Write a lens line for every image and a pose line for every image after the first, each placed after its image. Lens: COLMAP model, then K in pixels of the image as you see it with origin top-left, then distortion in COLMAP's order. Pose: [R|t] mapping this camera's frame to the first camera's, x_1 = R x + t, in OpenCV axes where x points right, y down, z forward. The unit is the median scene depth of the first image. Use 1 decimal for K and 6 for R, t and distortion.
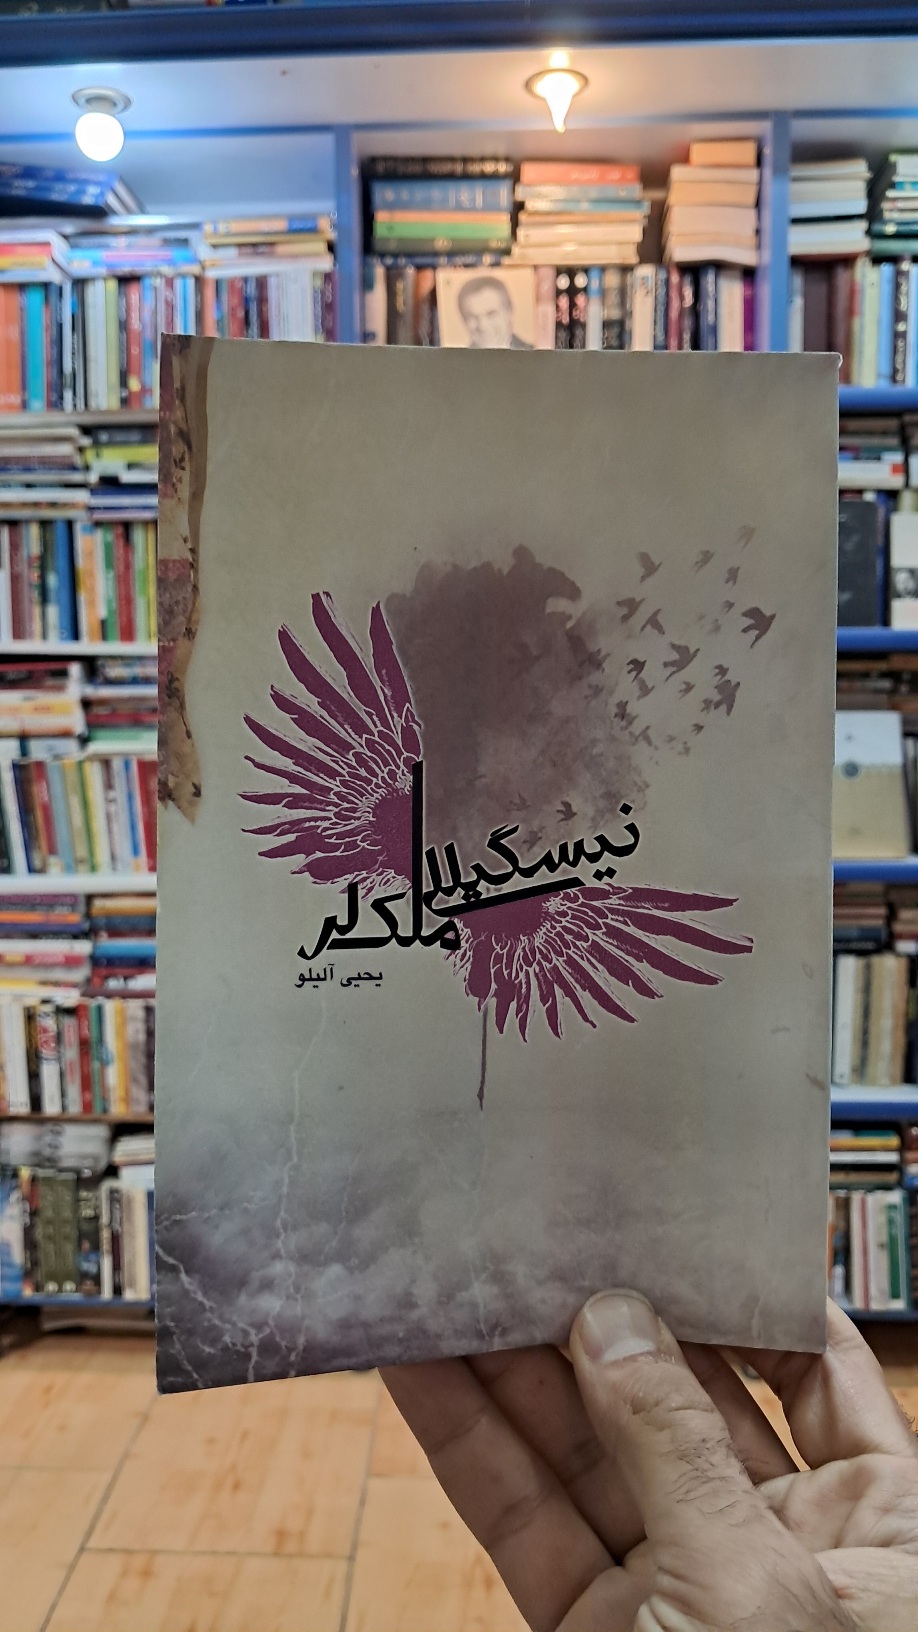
lens RADIAL K [[1323.4, 0, 449.5], [0, 1323.4, 815.4], [0, 0, 1]] dist [-0.005039, 0.008088]
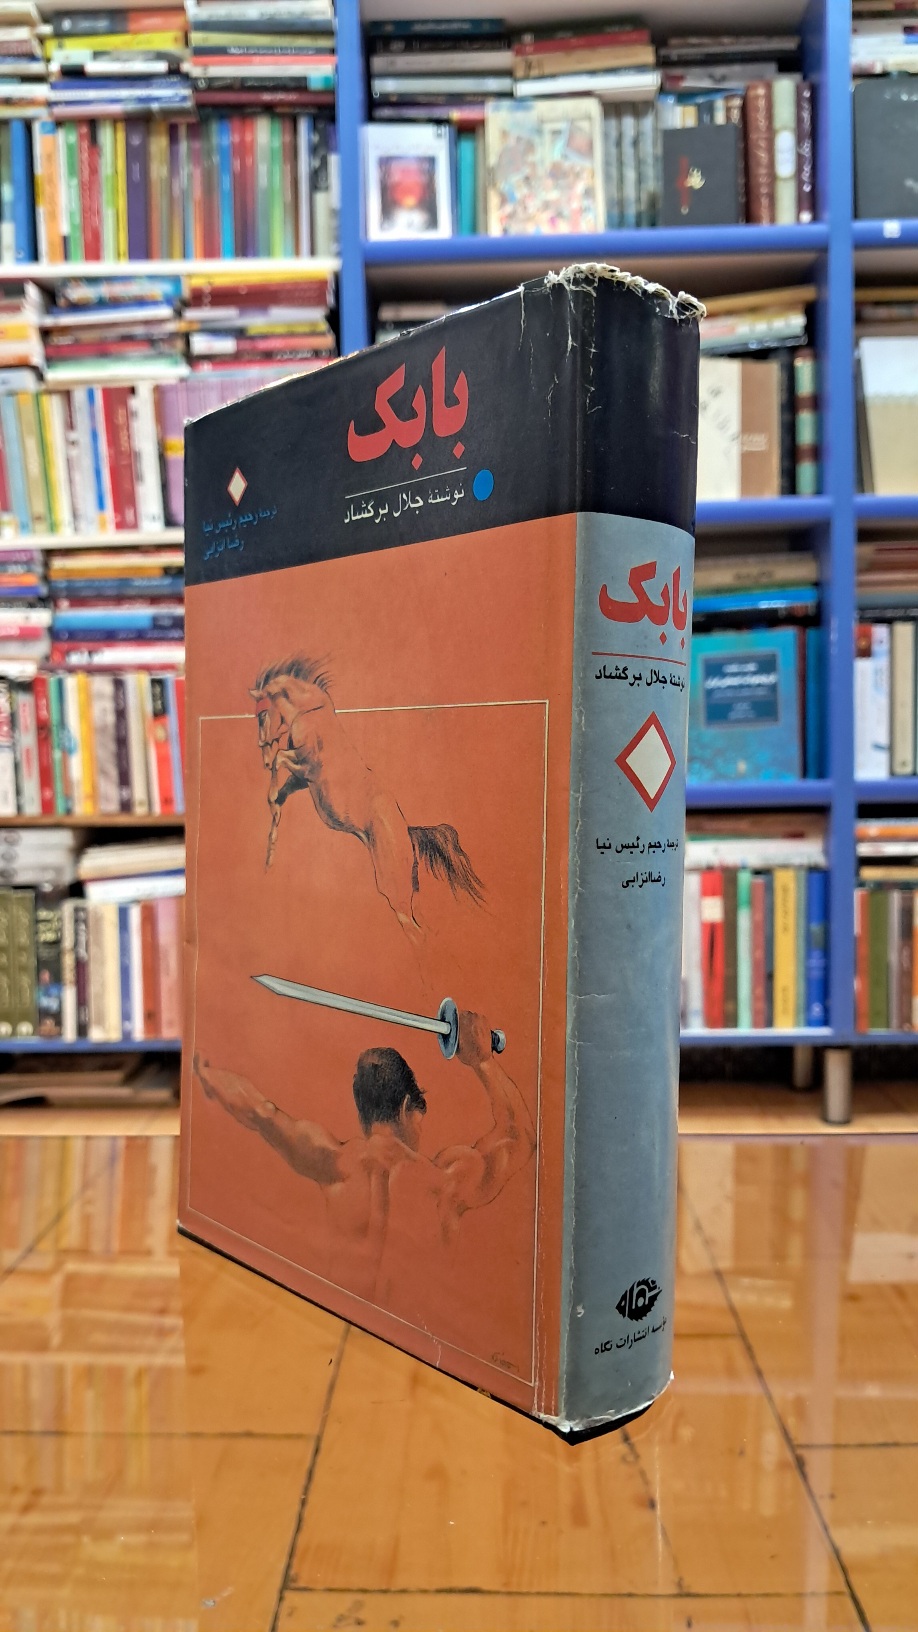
lens RADIAL K [[1301.4, 0, 454.8], [0, 1301.4, 816.6], [0, 0, 1]] dist [-0.022293, -0.005722]
pose [[0.999883, -0.013347, 0.007446, -0.018133], [0.013636, 0.999098, -0.040216, 0.268537], [-0.006903, 0.040313, 0.999163, 0.167801]]
